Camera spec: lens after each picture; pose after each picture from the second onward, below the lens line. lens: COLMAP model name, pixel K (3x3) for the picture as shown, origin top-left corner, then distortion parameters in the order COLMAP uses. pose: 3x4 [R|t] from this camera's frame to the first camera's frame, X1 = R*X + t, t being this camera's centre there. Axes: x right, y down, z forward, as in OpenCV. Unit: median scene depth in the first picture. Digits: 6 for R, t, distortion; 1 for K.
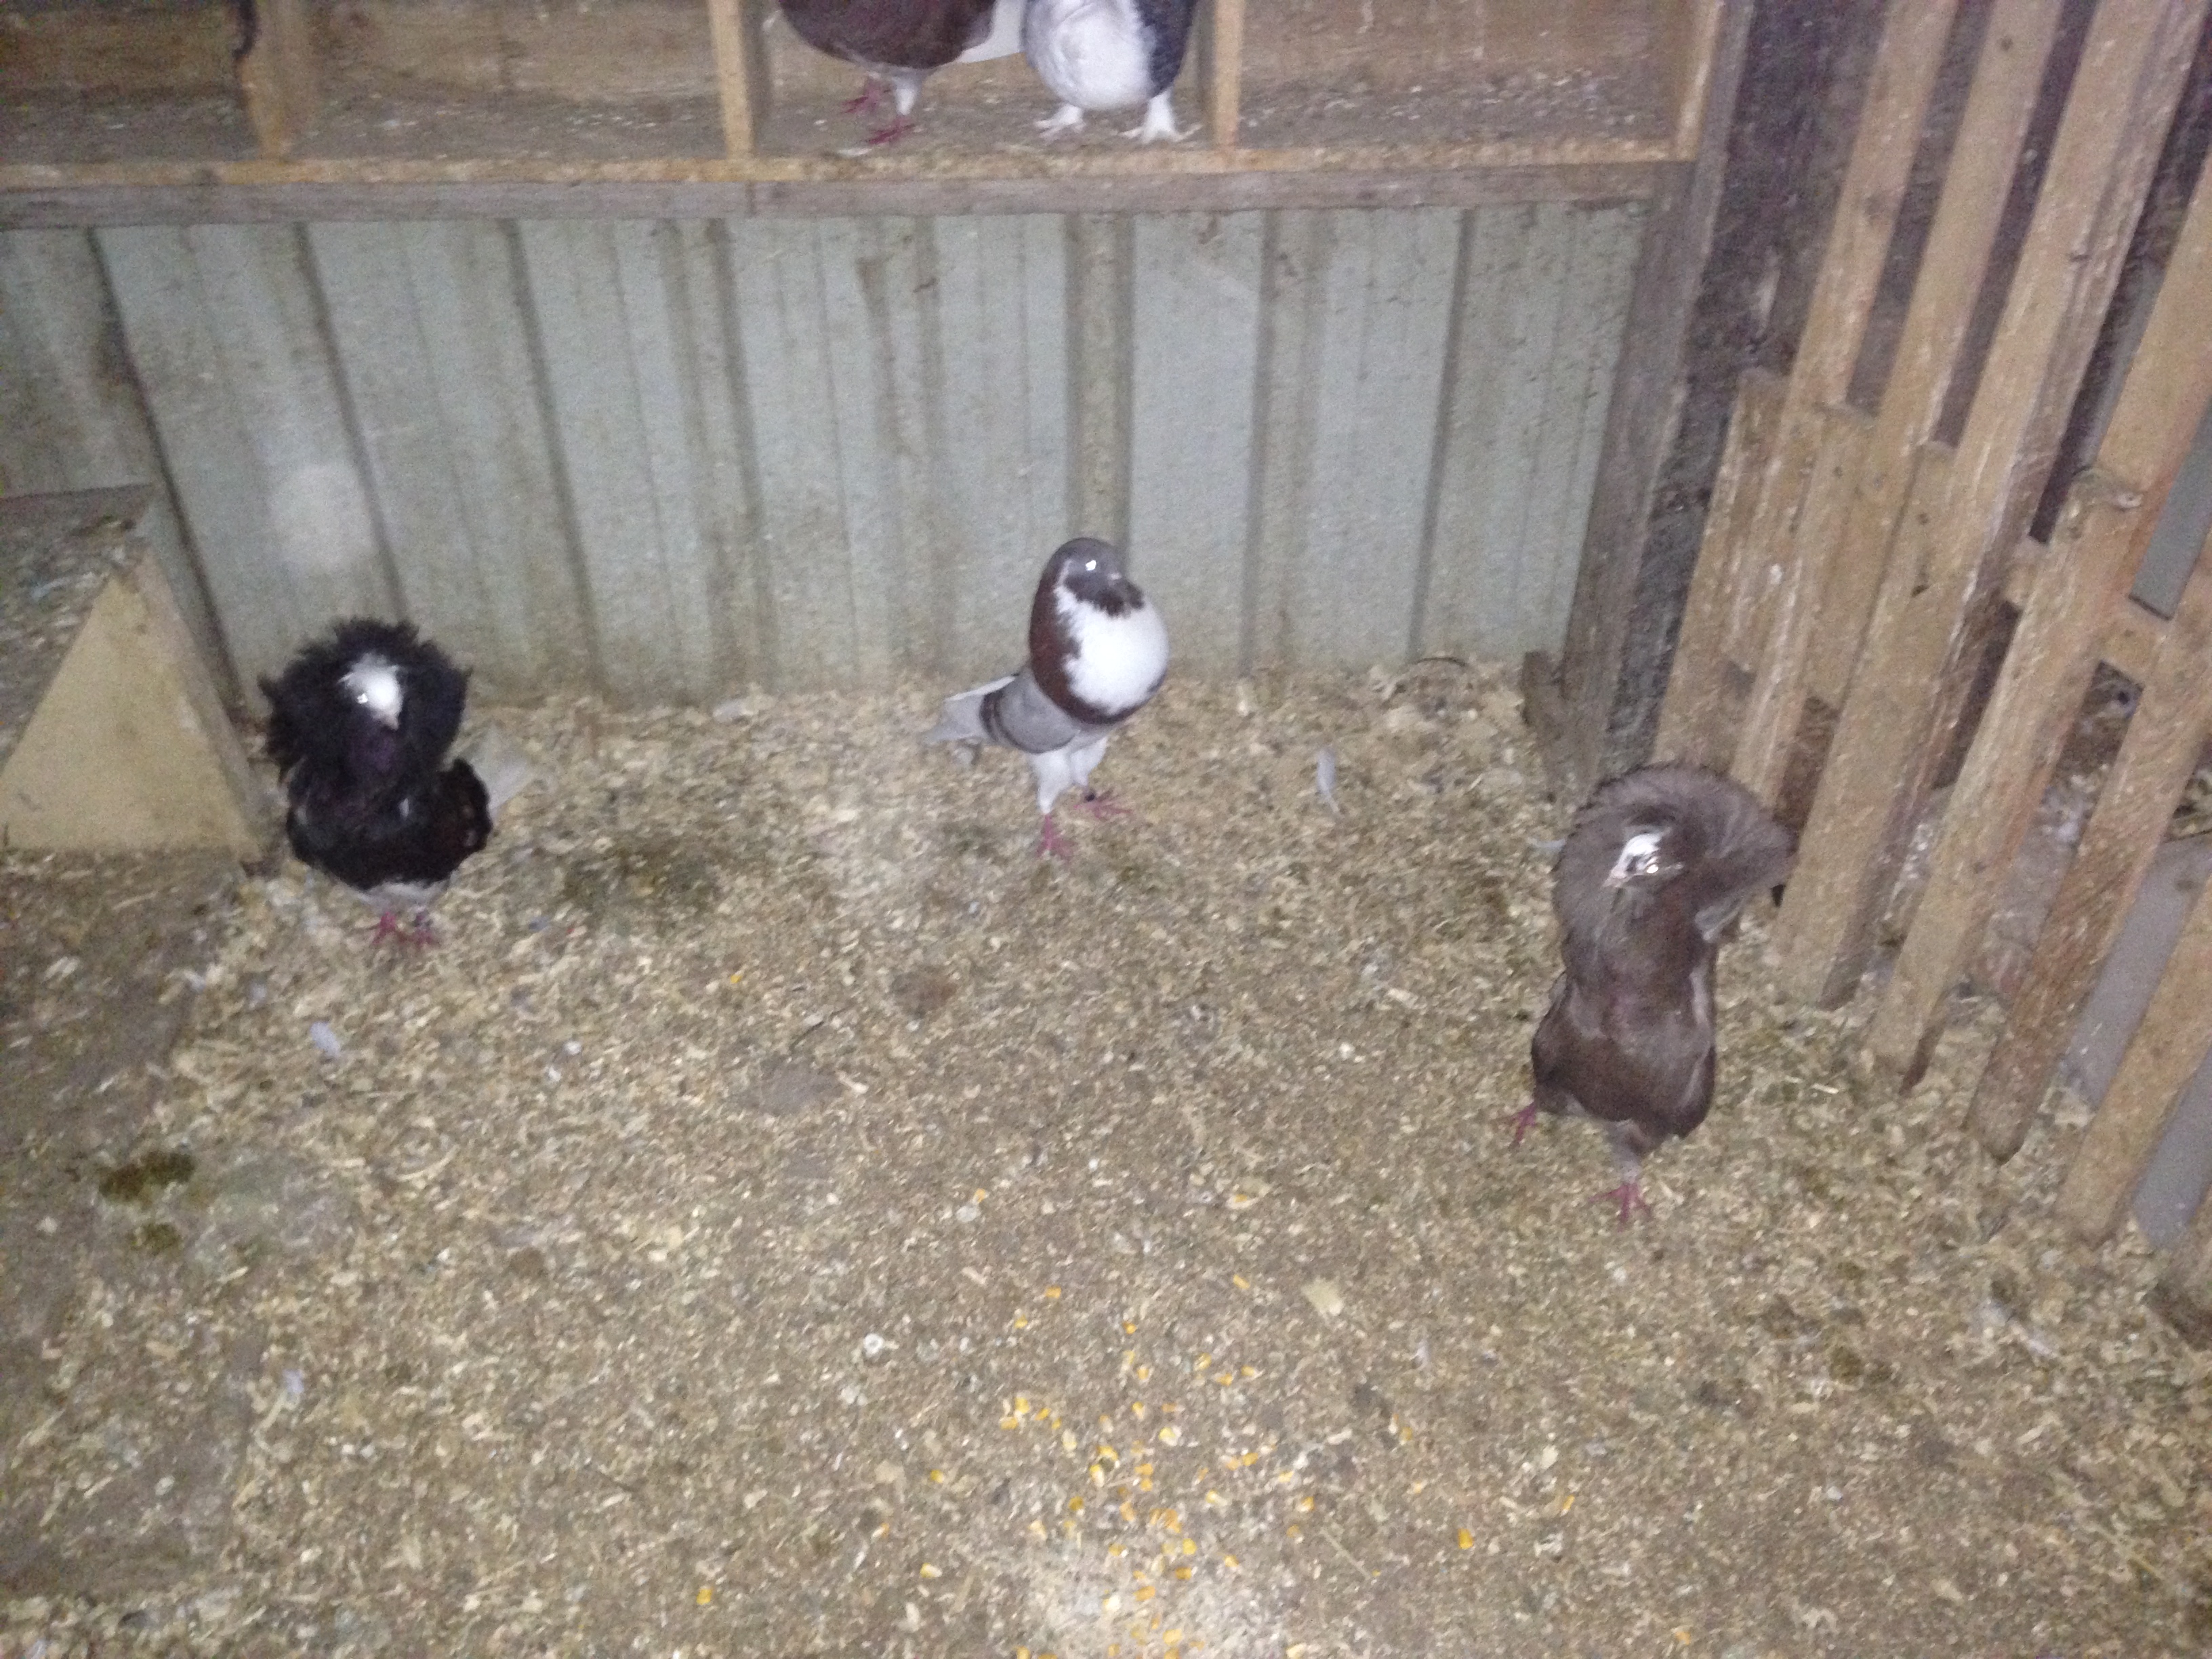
lens RADIAL K [[1964.0, 0, 1132.0], [0, 1964.0, 850.4], [0, 0, 1]] dist [0.054682, -0.122451]
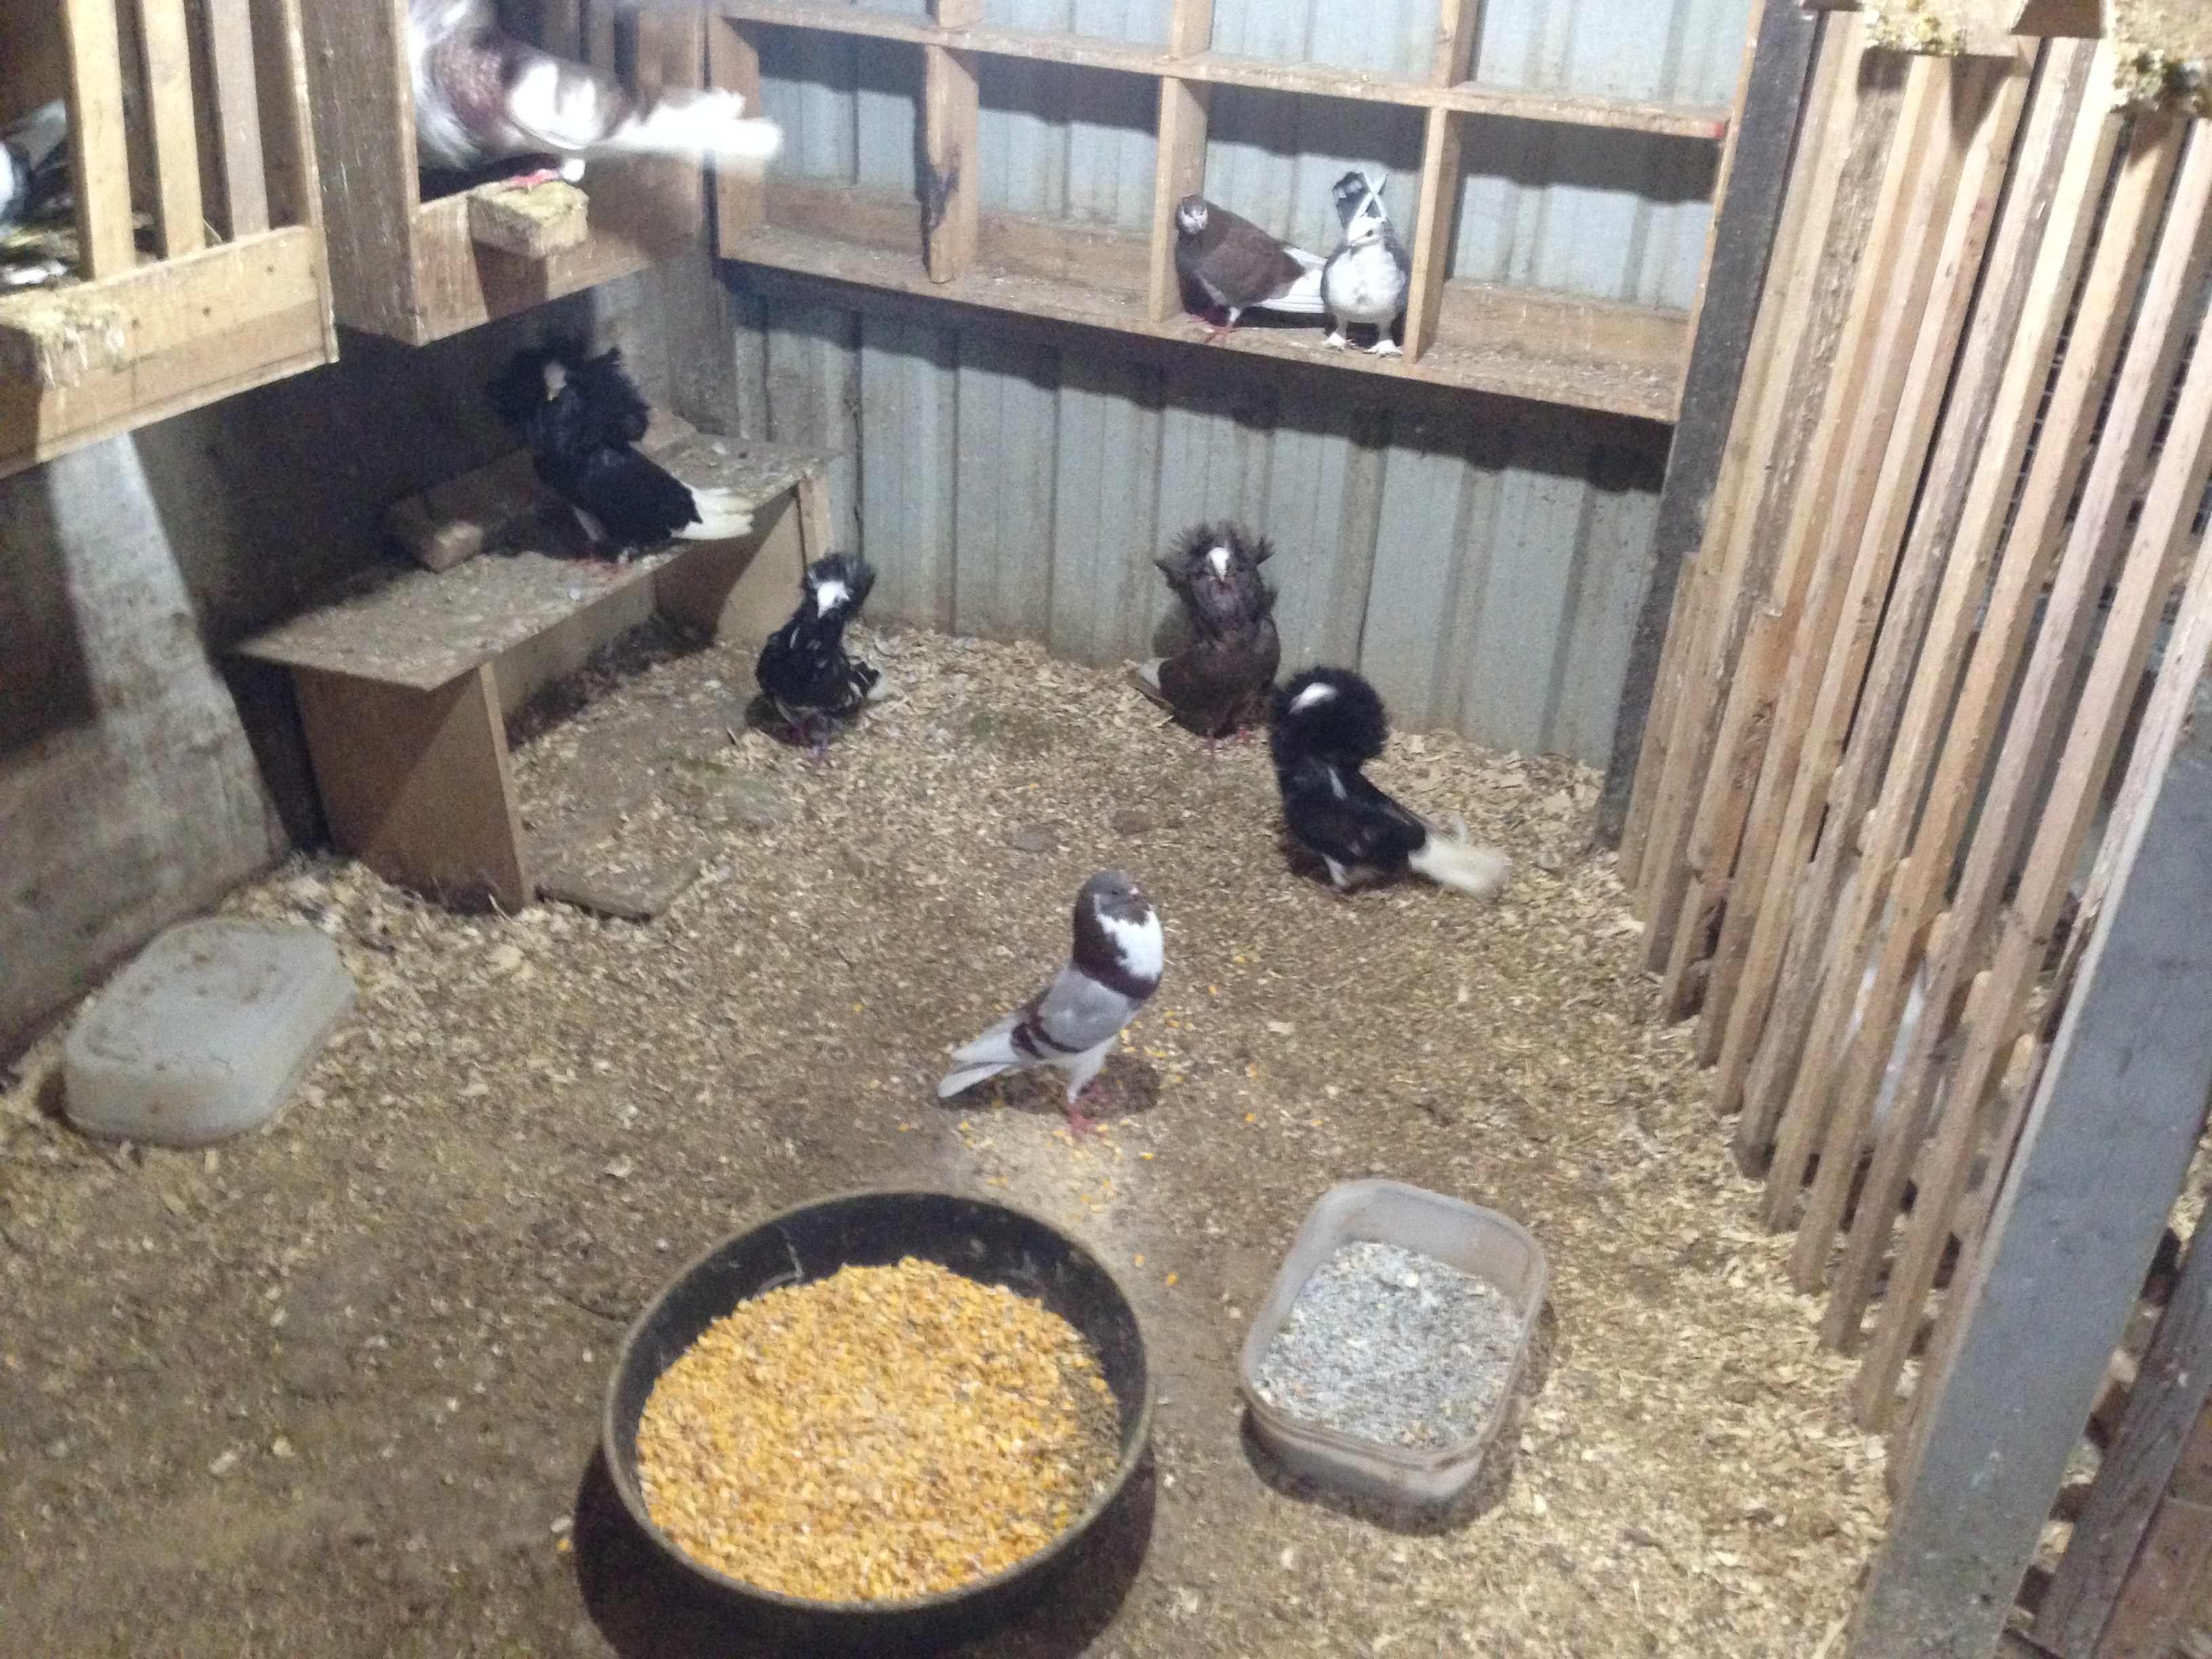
lens RADIAL K [[1964.0, 0, 1110.5], [0, 1964.0, 832.2], [0, 0, 1]] dist [0.054682, -0.122451]
pose [[0.887661, 0.258816, -0.380884, 0.555452], [-0.328864, 0.935261, -0.130904, 0.329065], [0.322346, 0.241458, 0.915310, -0.554003]]
